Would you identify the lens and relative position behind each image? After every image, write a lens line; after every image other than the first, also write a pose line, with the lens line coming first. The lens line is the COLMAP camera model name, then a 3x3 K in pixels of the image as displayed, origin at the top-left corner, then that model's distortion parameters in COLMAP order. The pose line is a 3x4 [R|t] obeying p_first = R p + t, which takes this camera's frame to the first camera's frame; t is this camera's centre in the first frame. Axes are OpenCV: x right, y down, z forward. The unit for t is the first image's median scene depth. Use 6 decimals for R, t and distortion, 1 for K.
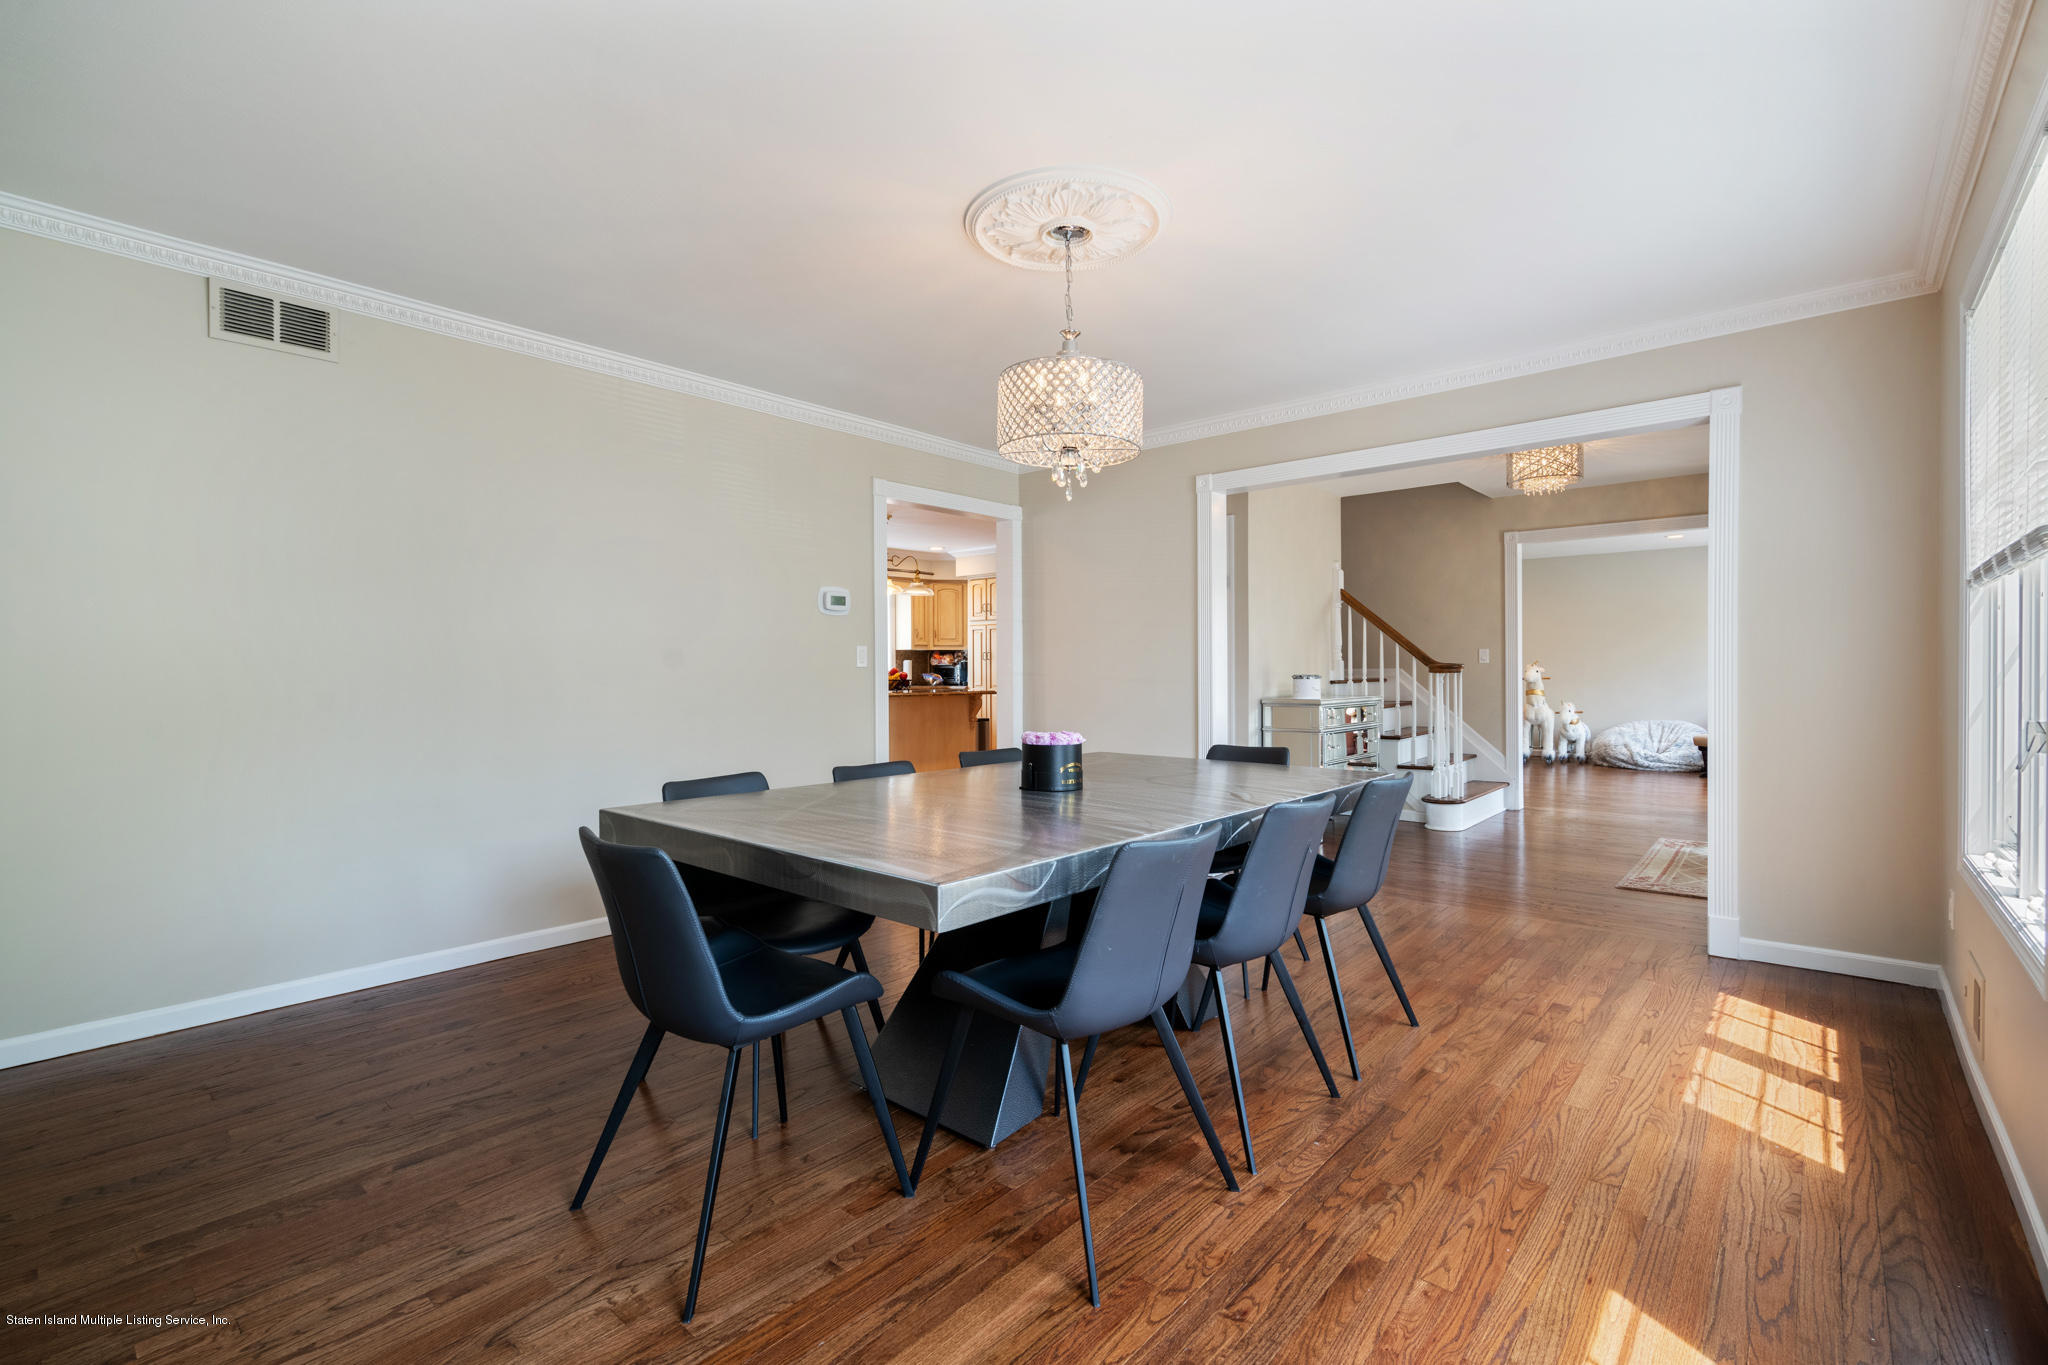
lens RADIAL K [[913.0, 0, 1026.2], [0, 913.0, 688.0], [0, 0, 1]] dist [0.047093, 0.000134]
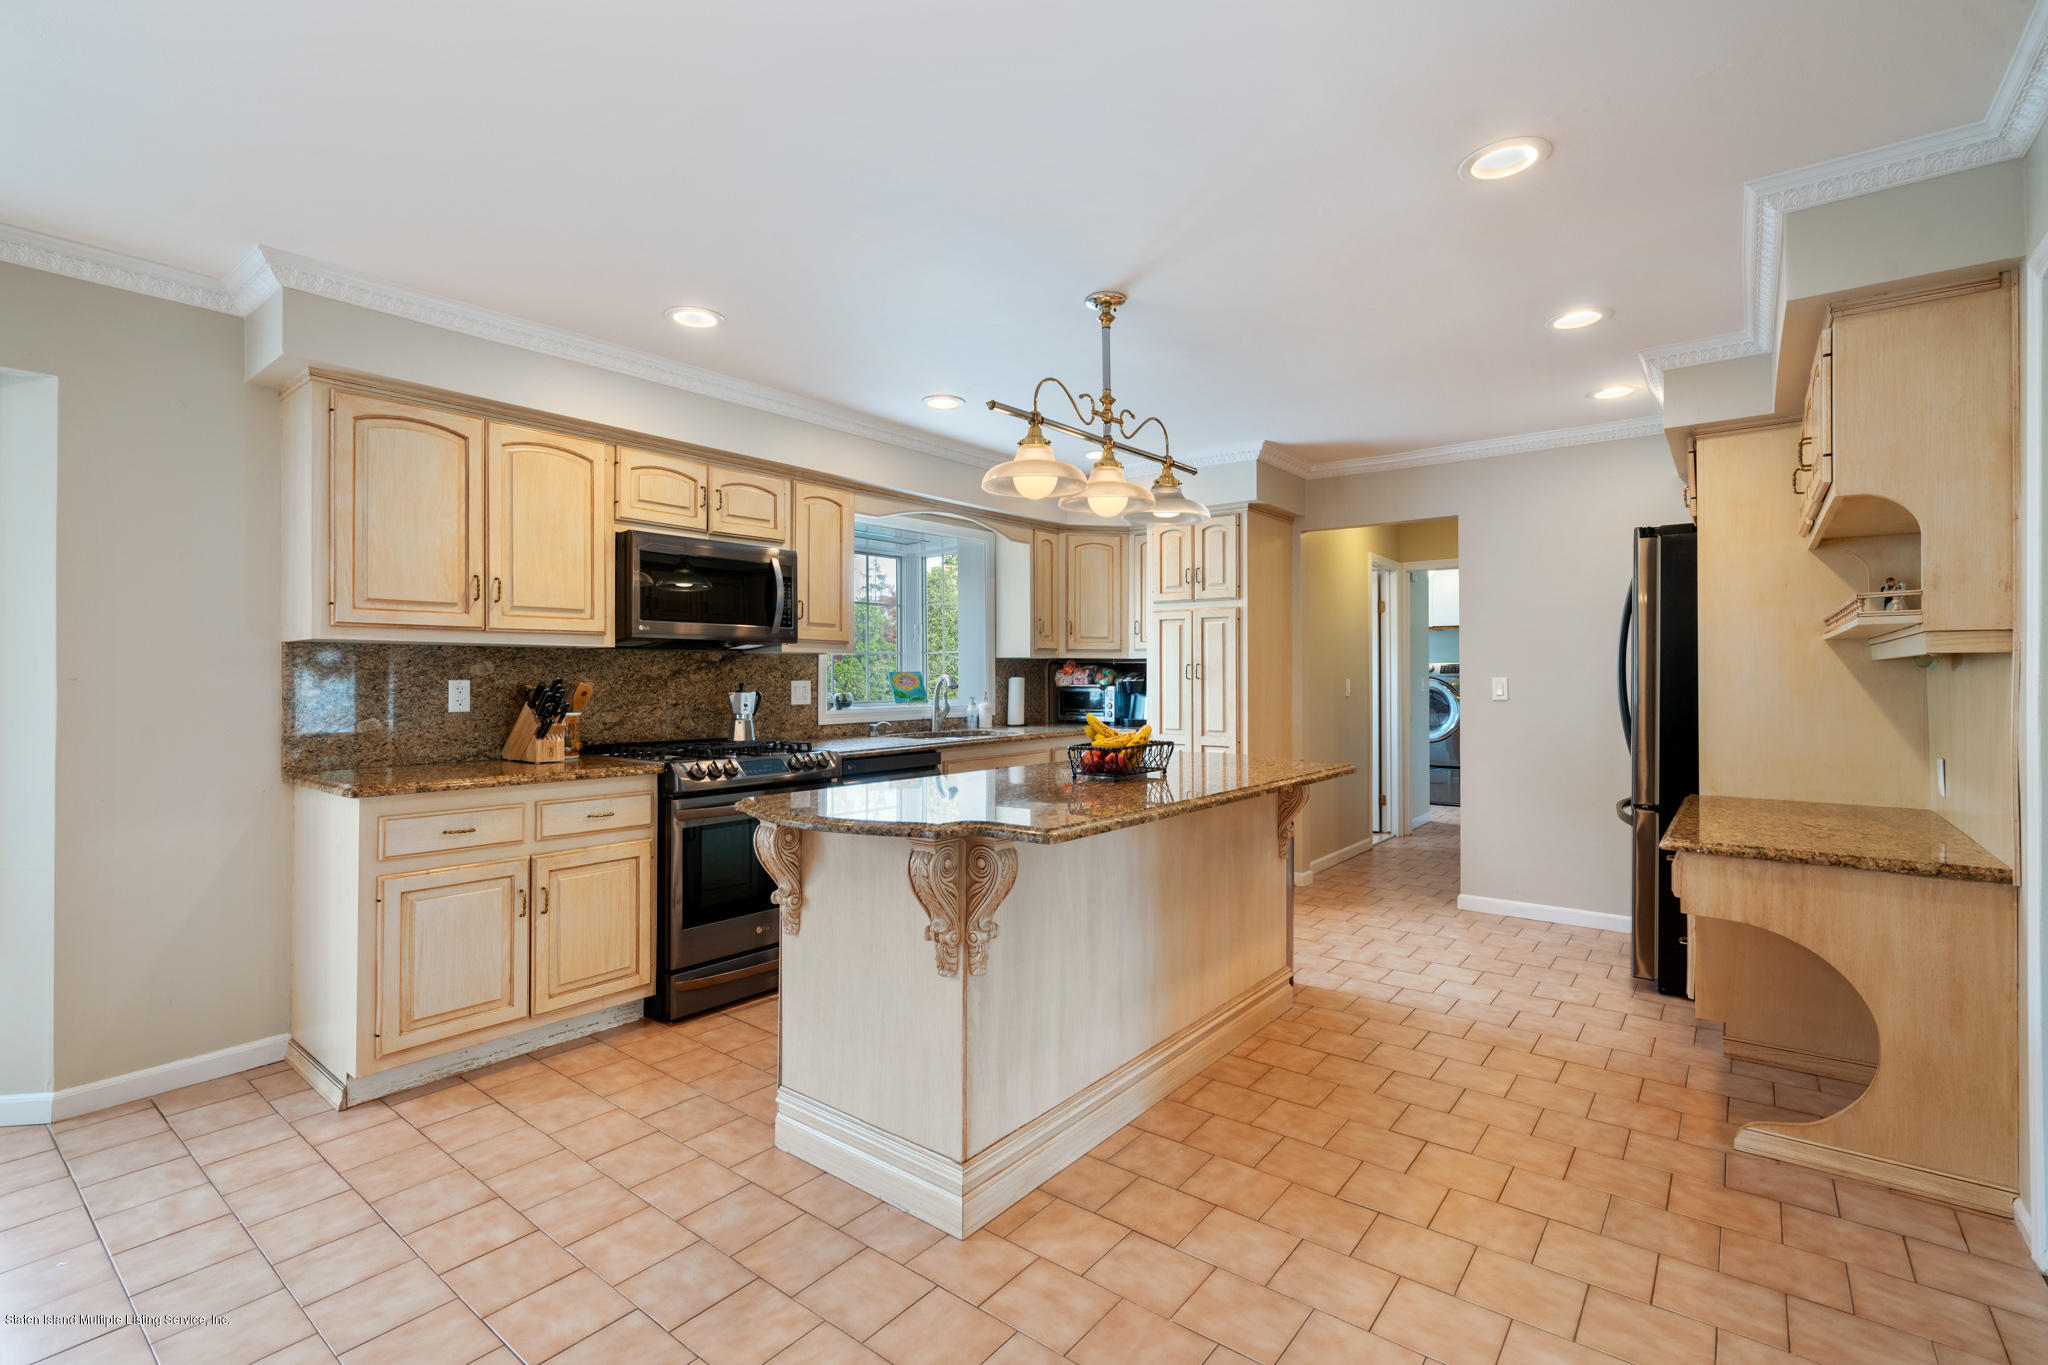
lens RADIAL K [[931.9, 0, 1017.1], [0, 931.9, 667.7], [0, 0, 1]] dist [0.000301, 0.000051]
pose [[0.998292, -0.000419, 0.058417, -0.163728], [0.001540, 0.999816, -0.019141, -0.025845], [-0.058398, 0.019198, 0.998109, 0.469219]]
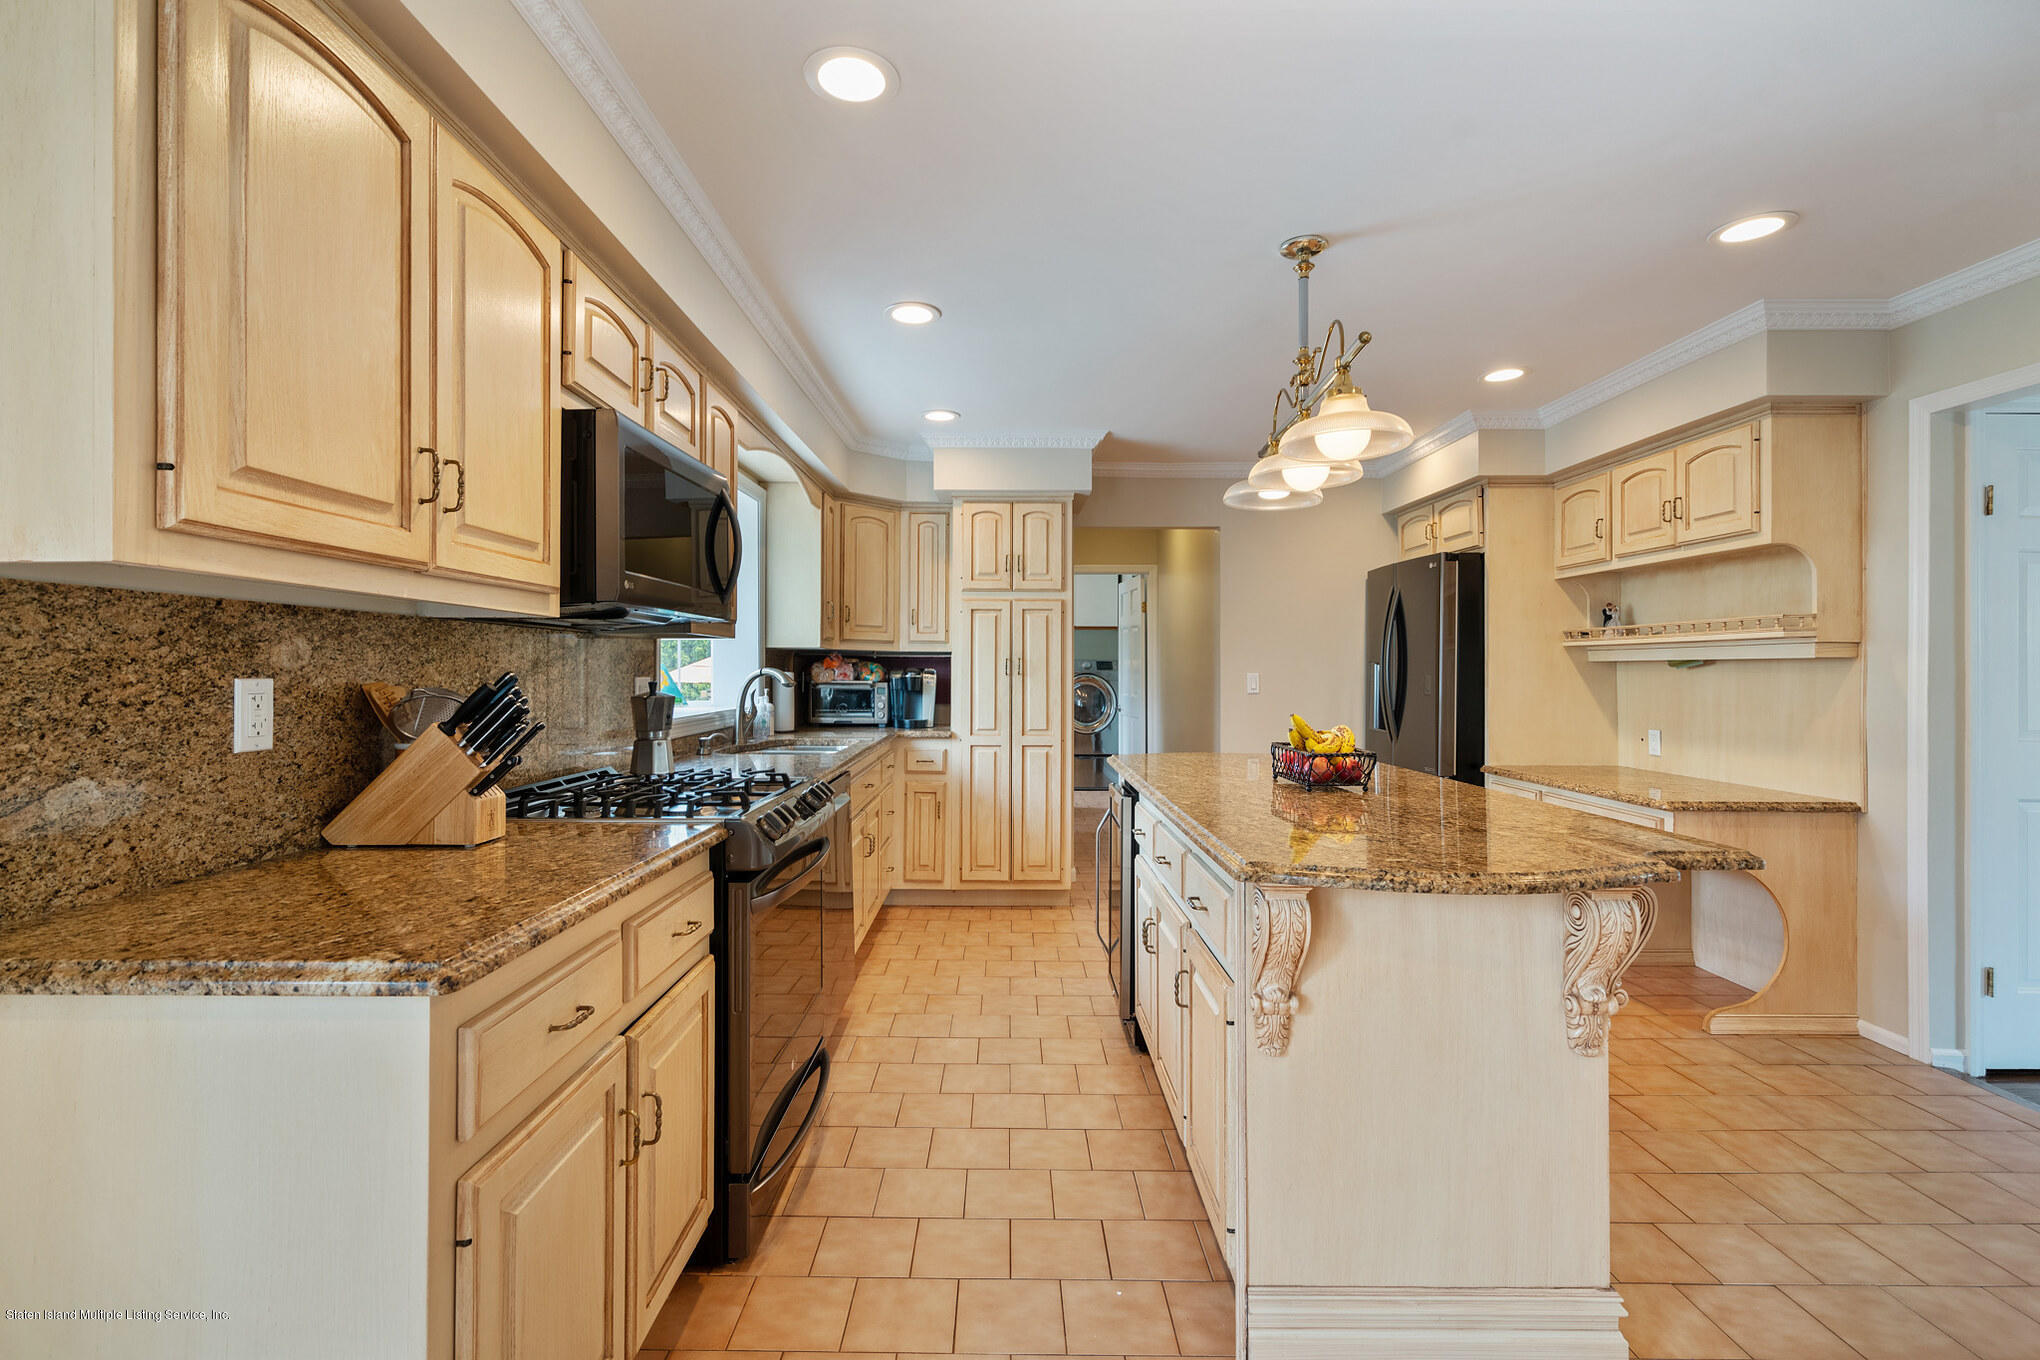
lens RADIAL K [[917.5, 0, 1002.7], [0, 917.5, 660.7], [0, 0, 1]] dist [-0.001080, 0.001433]
pose [[0.748466, 0.008316, 0.663122, -0.345456], [0.005372, 0.999813, -0.018603, -0.027566], [-0.663152, 0.017486, 0.748281, 0.621312]]
